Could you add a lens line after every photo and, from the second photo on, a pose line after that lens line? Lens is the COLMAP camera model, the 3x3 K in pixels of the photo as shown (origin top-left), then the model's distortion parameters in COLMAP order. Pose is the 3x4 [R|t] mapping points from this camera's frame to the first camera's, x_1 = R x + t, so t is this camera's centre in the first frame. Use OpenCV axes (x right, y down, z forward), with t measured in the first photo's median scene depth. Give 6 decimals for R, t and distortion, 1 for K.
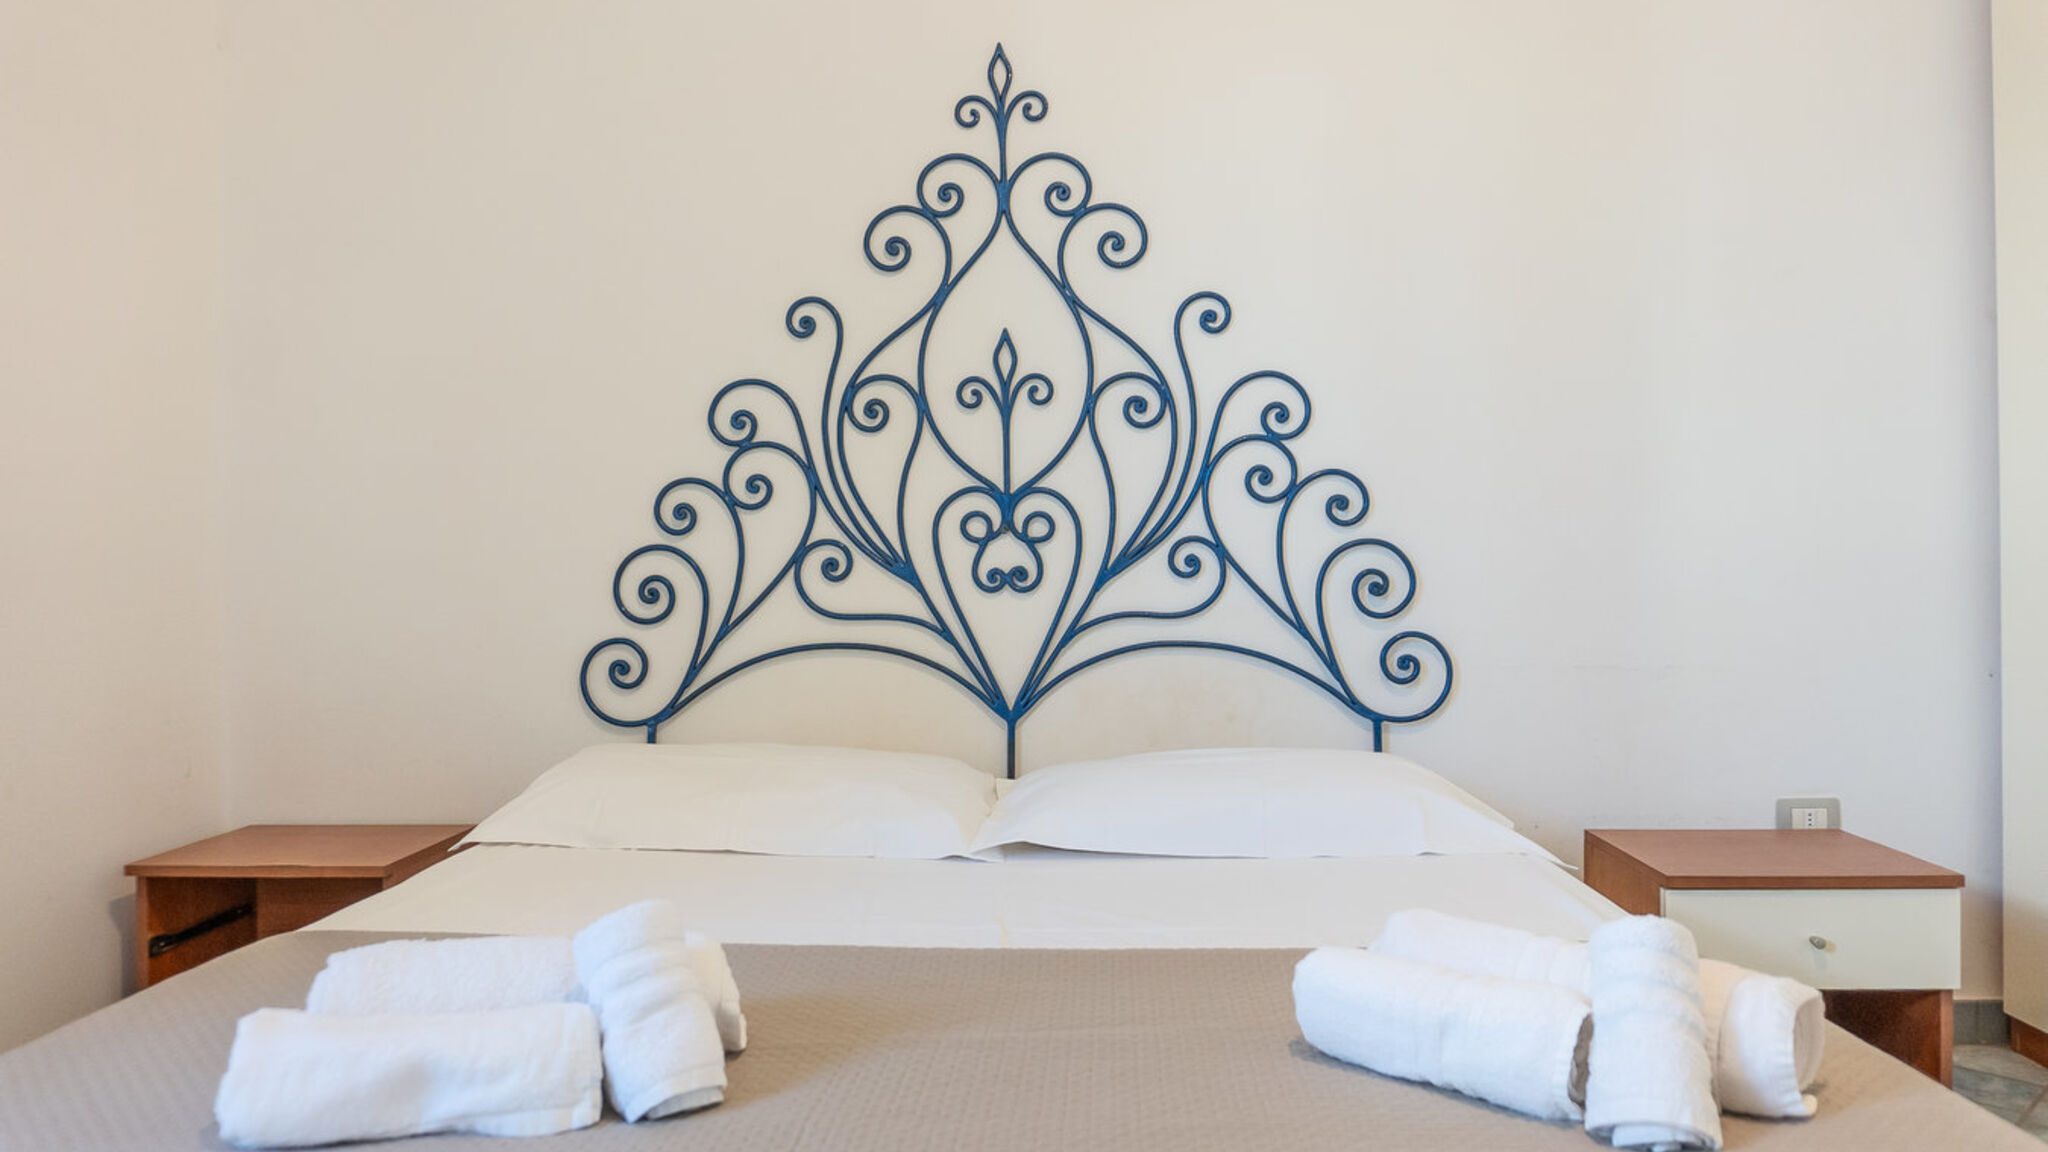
lens RADIAL K [[1381.6, 0, 1017.3], [0, 1381.6, 565.0], [0, 0, 1]] dist [-0.016536, -0.003335]
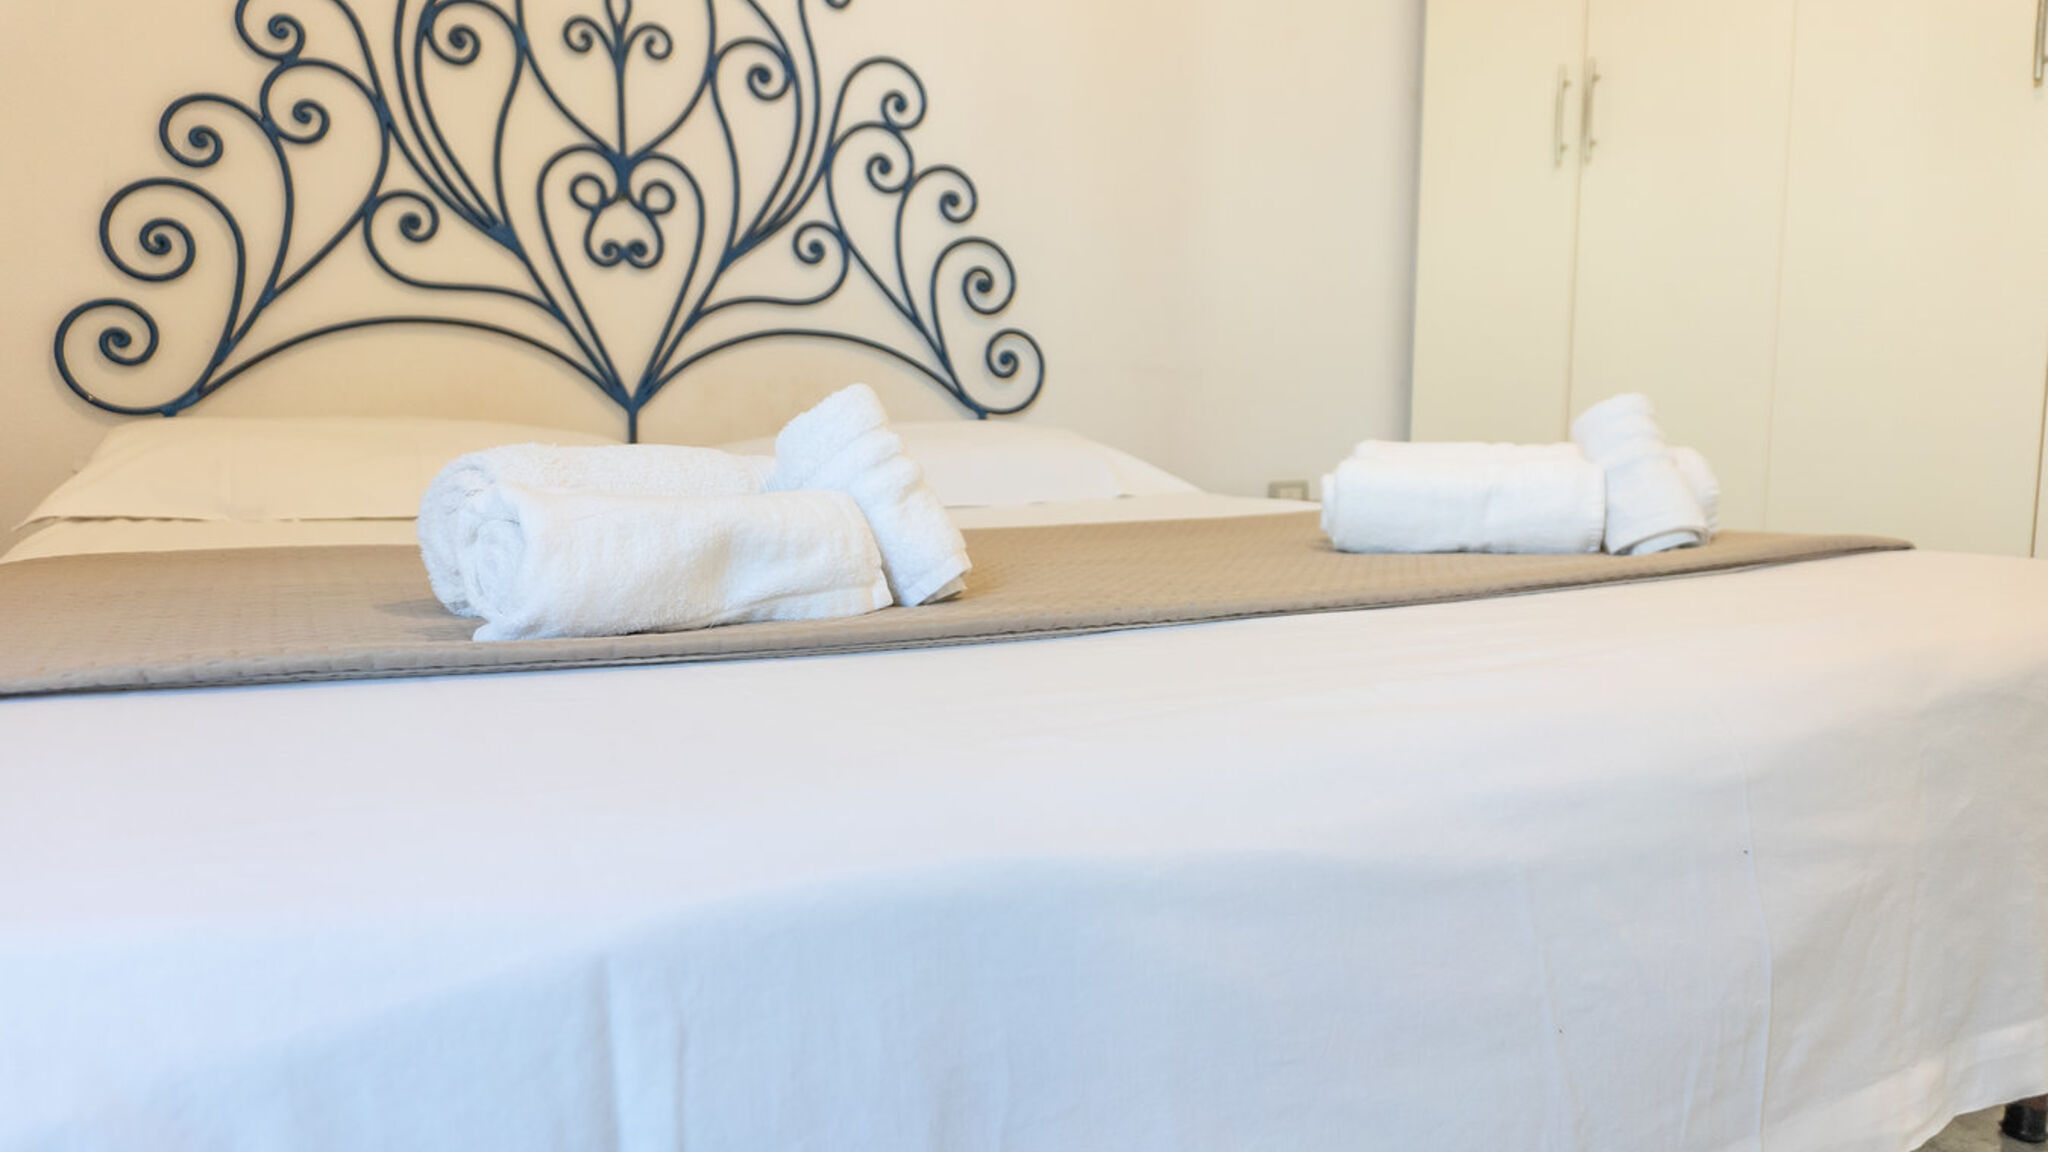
lens RADIAL K [[1381.6, 0, 1019.5], [0, 1381.6, 569.0], [0, 0, 1]] dist [-0.016536, -0.003335]
pose [[0.846335, -0.047123, 0.530563, -0.276579], [-0.014878, 0.993599, 0.111981, 0.110523], [-0.532444, -0.102667, 0.840216, 0.083686]]
